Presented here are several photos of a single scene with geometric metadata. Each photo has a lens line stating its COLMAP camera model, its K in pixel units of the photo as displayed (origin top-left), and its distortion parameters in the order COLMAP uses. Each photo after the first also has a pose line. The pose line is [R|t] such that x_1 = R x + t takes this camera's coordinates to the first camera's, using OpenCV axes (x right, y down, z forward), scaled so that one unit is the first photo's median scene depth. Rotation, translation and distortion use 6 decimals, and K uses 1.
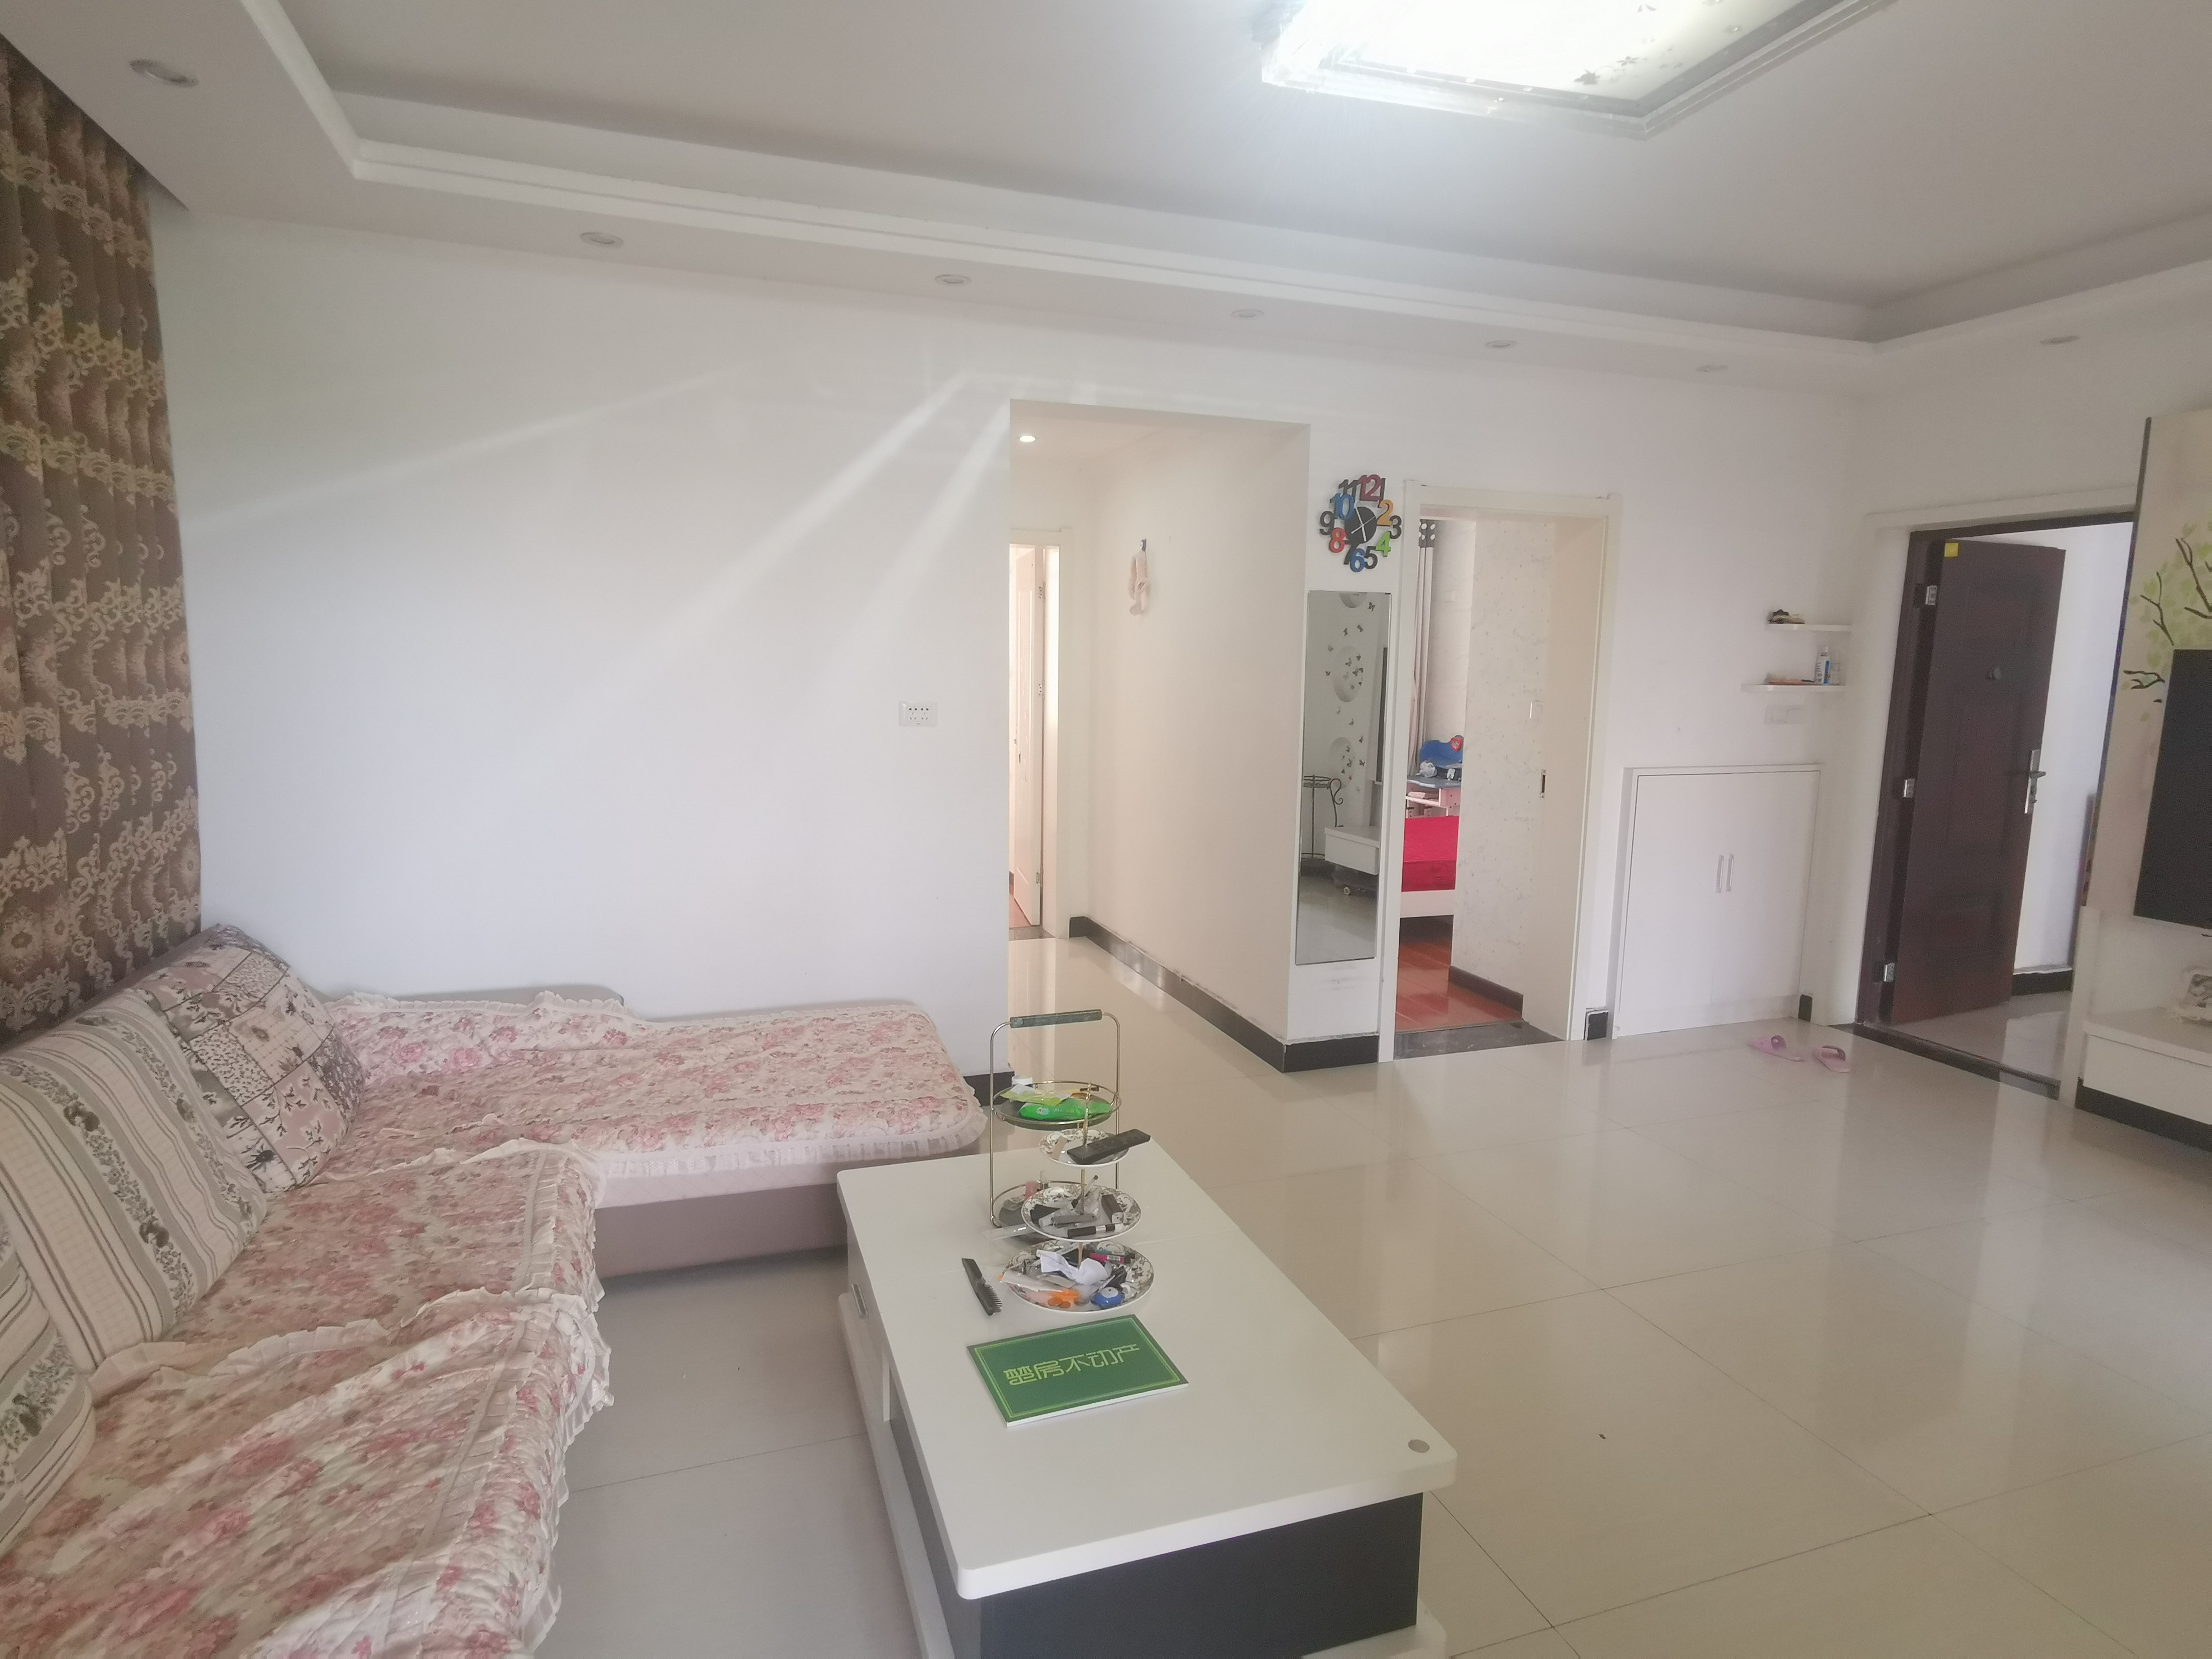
lens RADIAL K [[1237.4, 0, 1106.3], [0, 1237.4, 836.8], [0, 0, 1]] dist [0.015433, 0.001781]
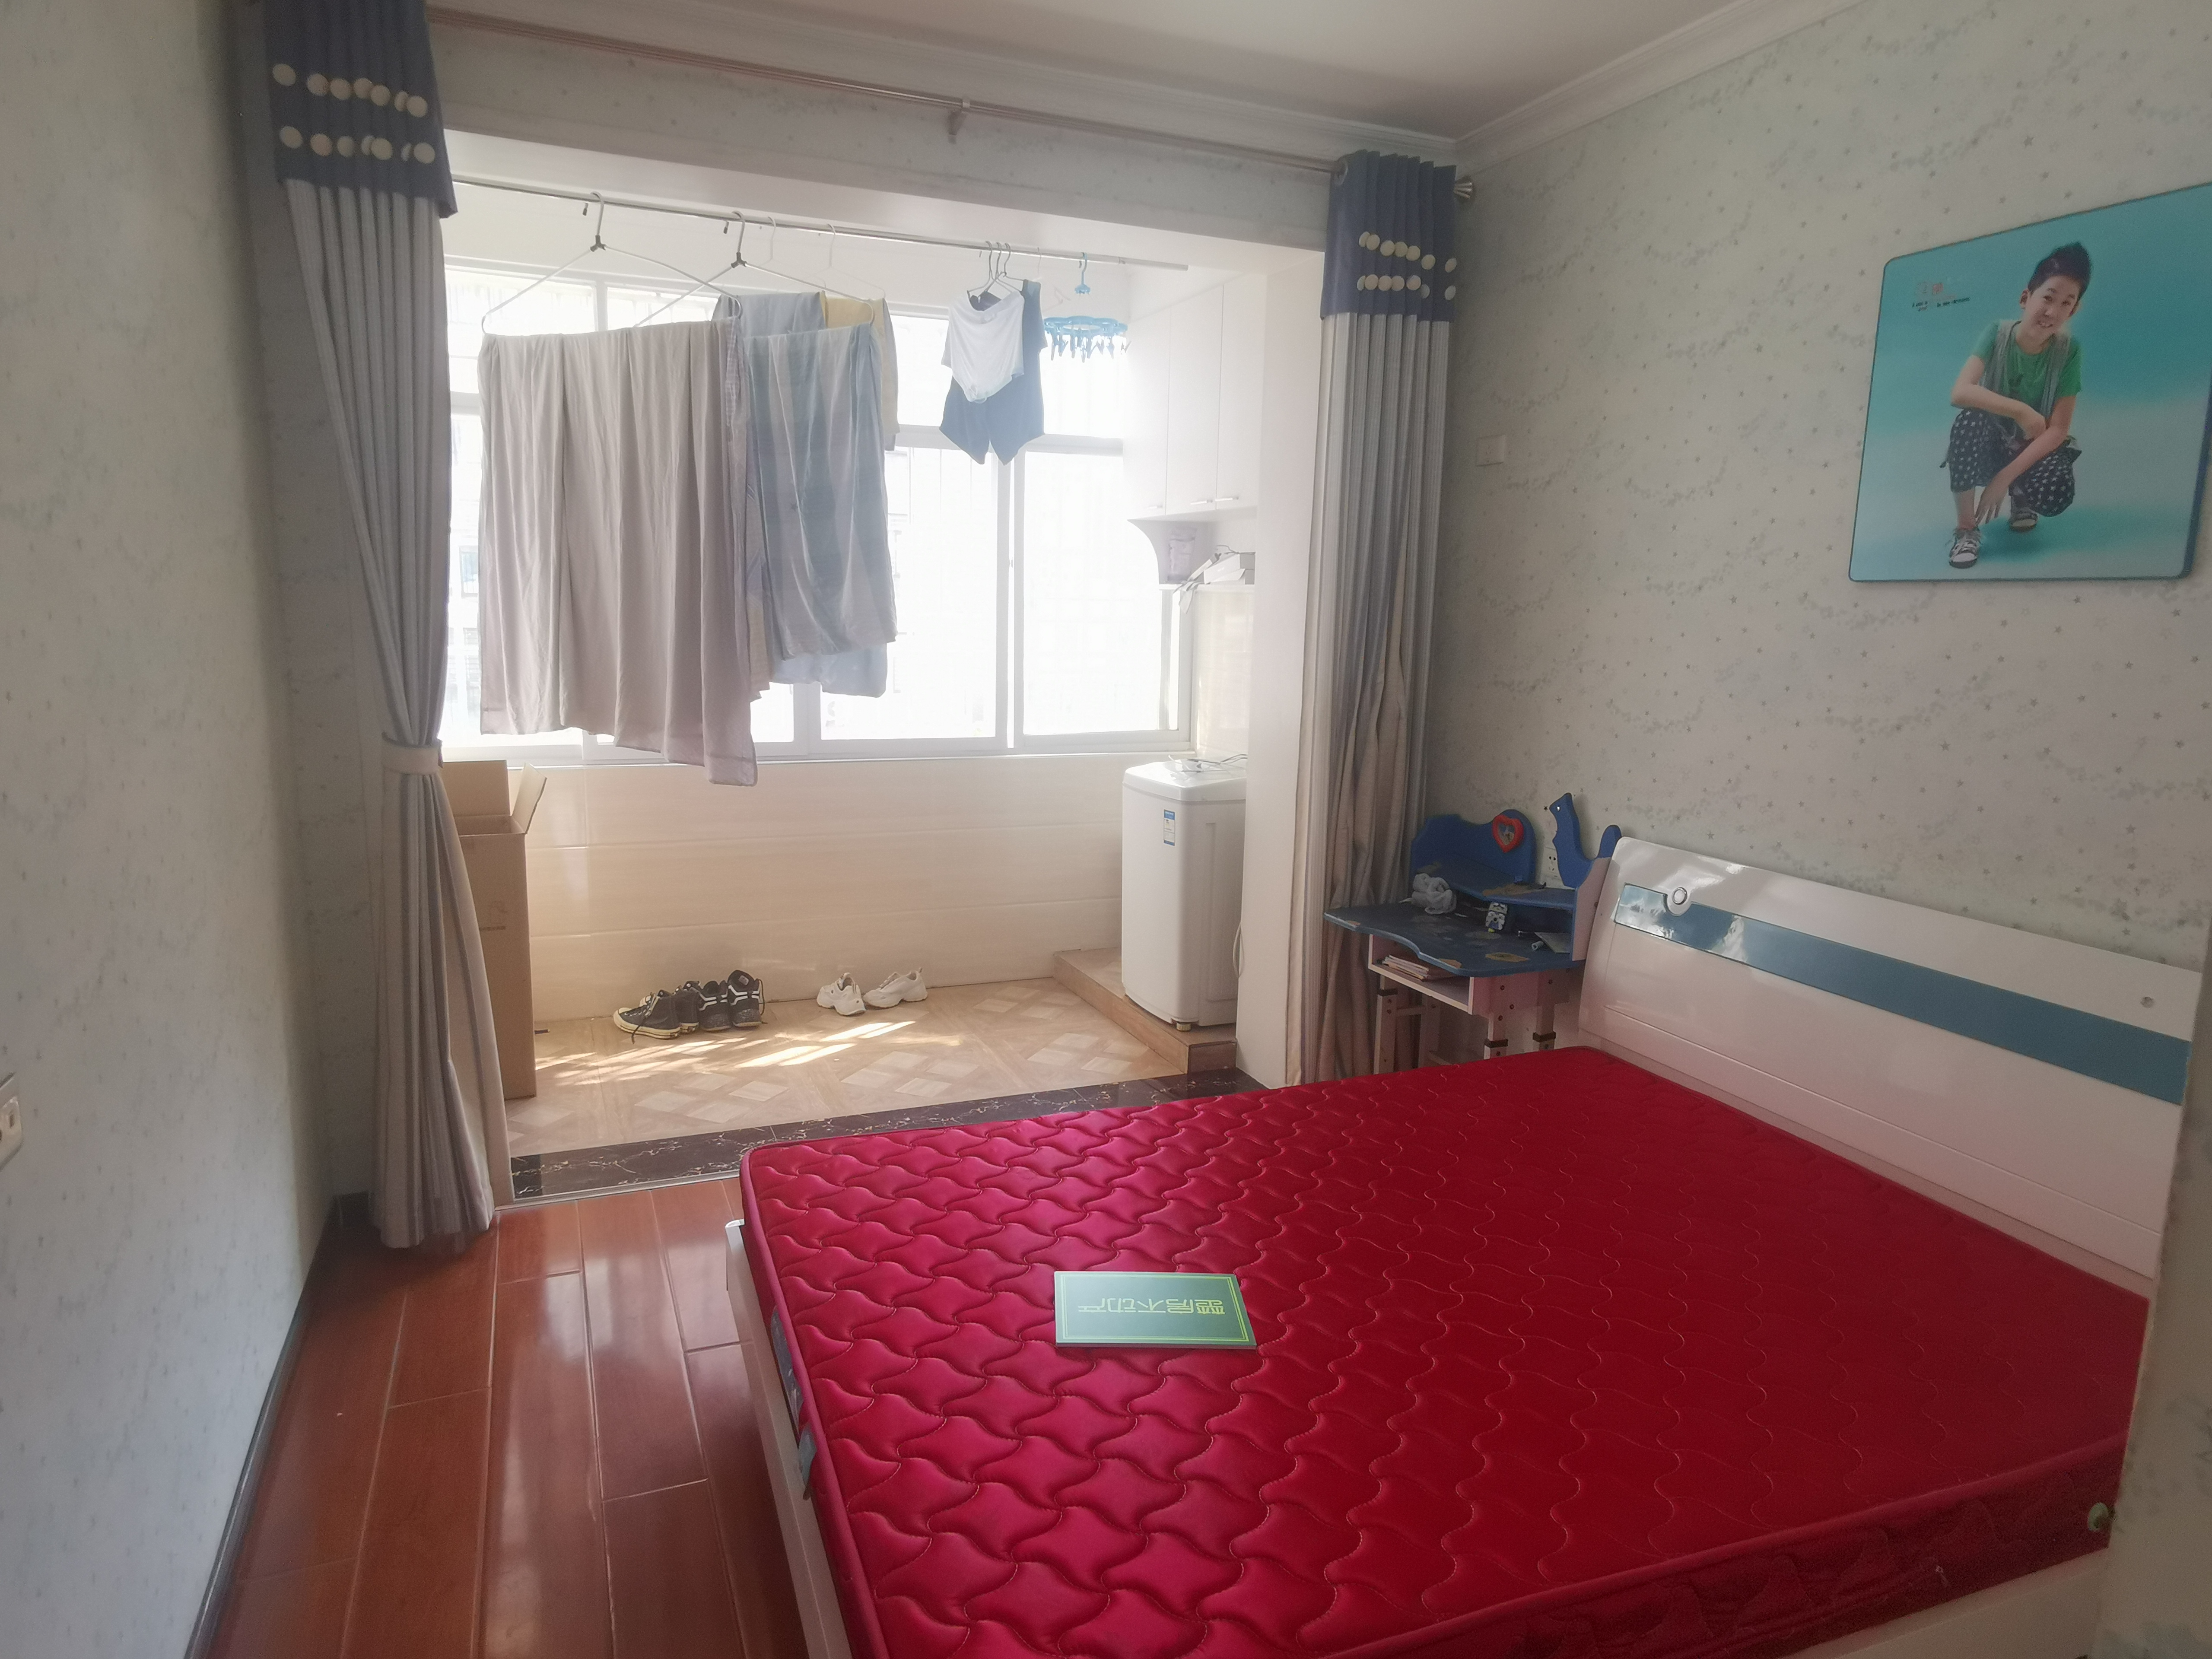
lens RADIAL K [[1354.8, 0, 1111.8], [0, 1354.8, 840.5], [0, 0, 1]] dist [0.003376, 0.001814]
pose [[0.999134, -0.000616, 0.041604, 0.268335], [-0.000375, 0.999716, 0.023813, -0.155923], [-0.041607, -0.023808, 0.998850, 1.106701]]
